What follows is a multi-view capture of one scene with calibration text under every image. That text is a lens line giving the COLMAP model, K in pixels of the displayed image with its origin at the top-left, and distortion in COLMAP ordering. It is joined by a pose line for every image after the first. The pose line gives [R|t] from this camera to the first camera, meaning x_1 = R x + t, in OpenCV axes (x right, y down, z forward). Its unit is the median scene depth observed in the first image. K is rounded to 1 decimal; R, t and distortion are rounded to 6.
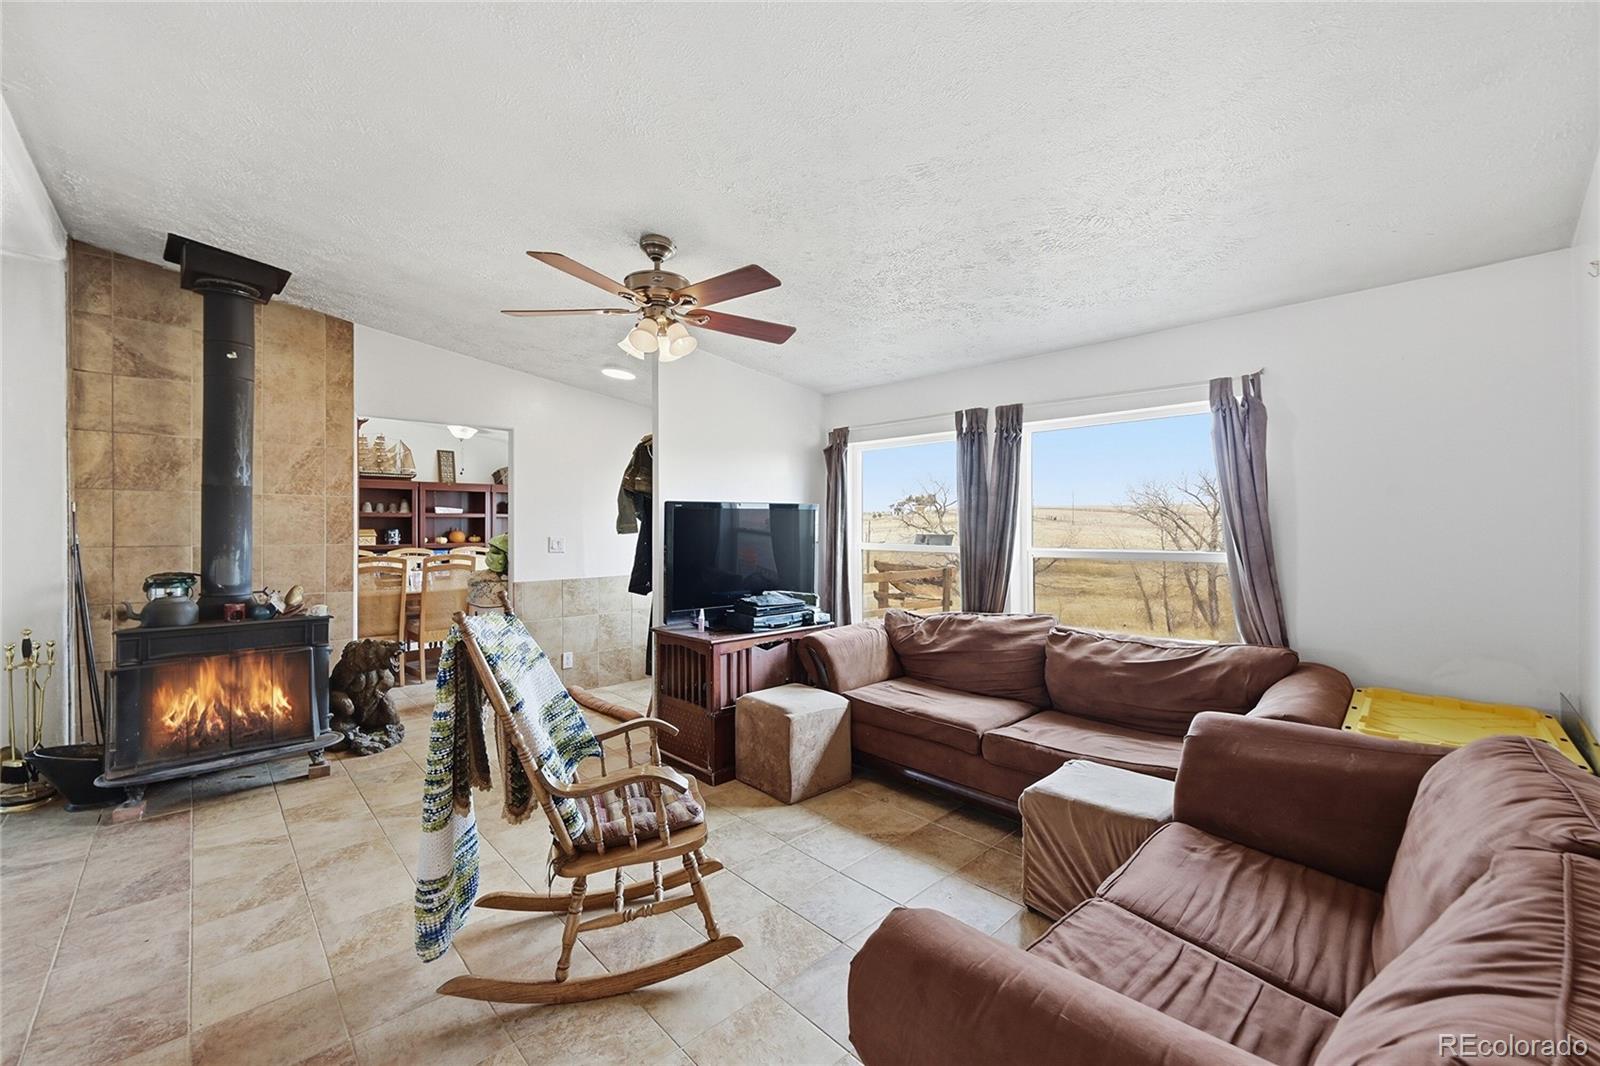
lens RADIAL K [[636.6, 0, 800.2], [0, 636.6, 535.0], [0, 0, 1]] dist [-0.000783, -0.000198]
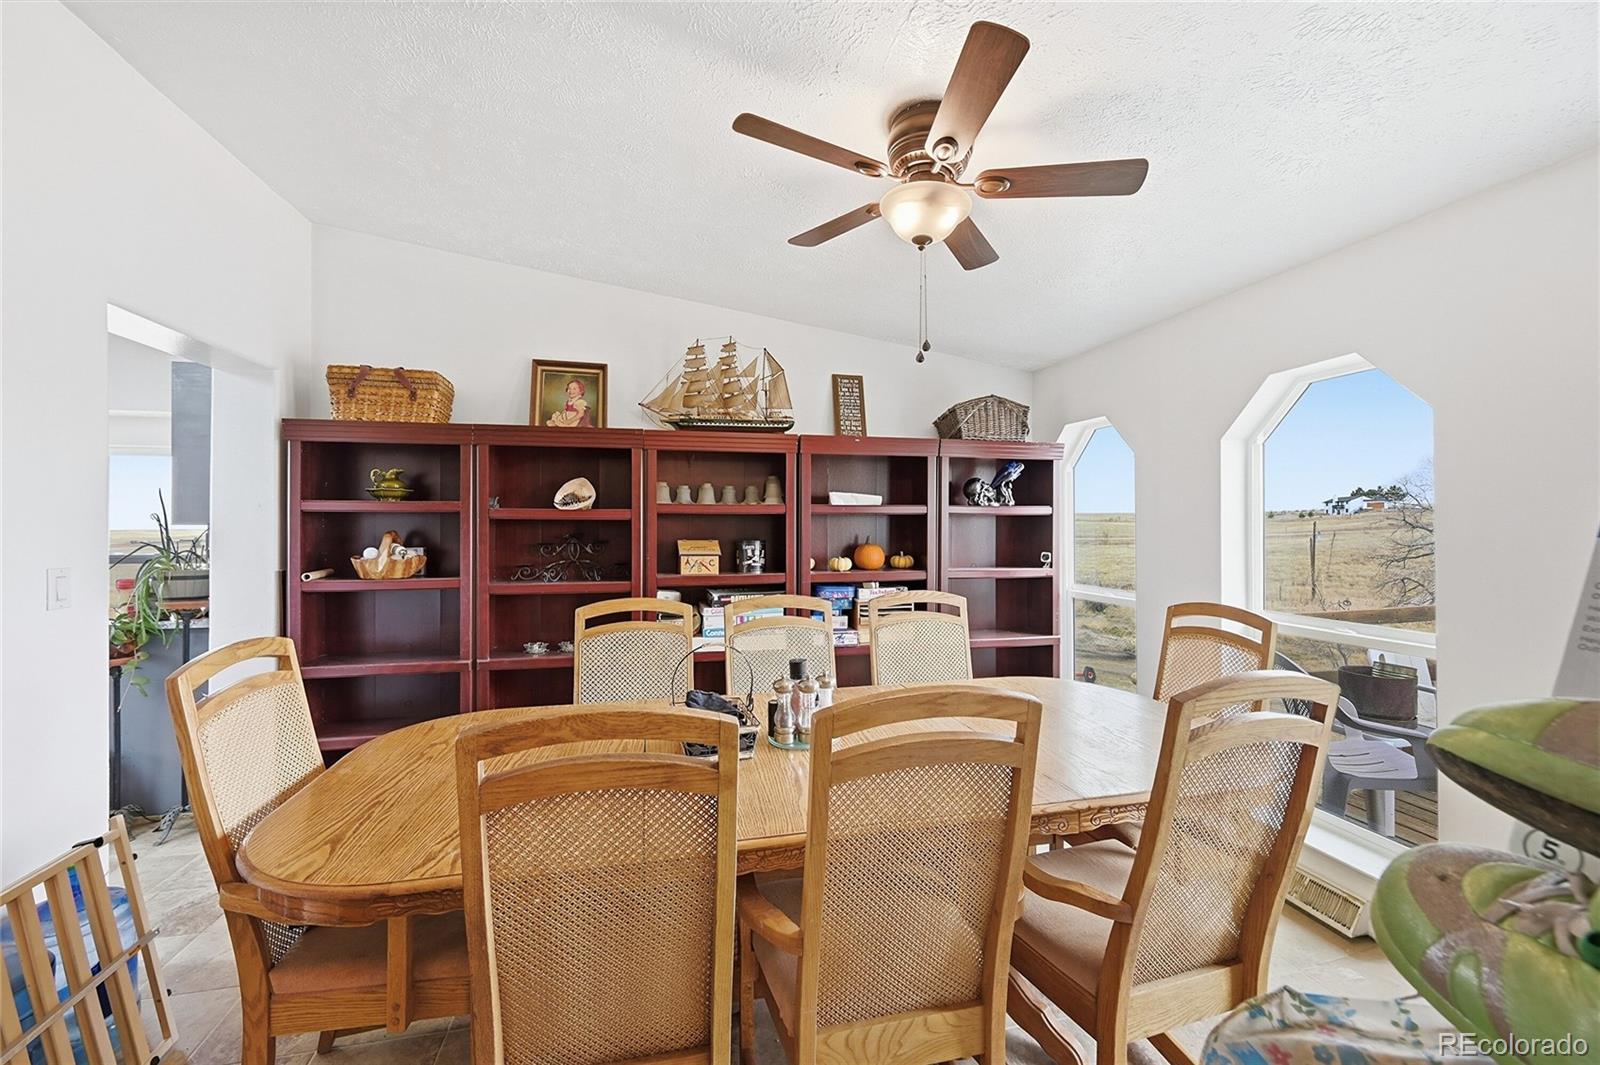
lens RADIAL K [[636.6, 0, 799.3], [0, 636.6, 543.7], [0, 0, 1]] dist [-0.000783, -0.000198]
pose [[0.855598, 0.009354, -0.517557, -0.356502], [-0.004933, 0.999939, 0.009917, -0.011121], [0.517618, -0.005932, 0.855591, 0.600189]]
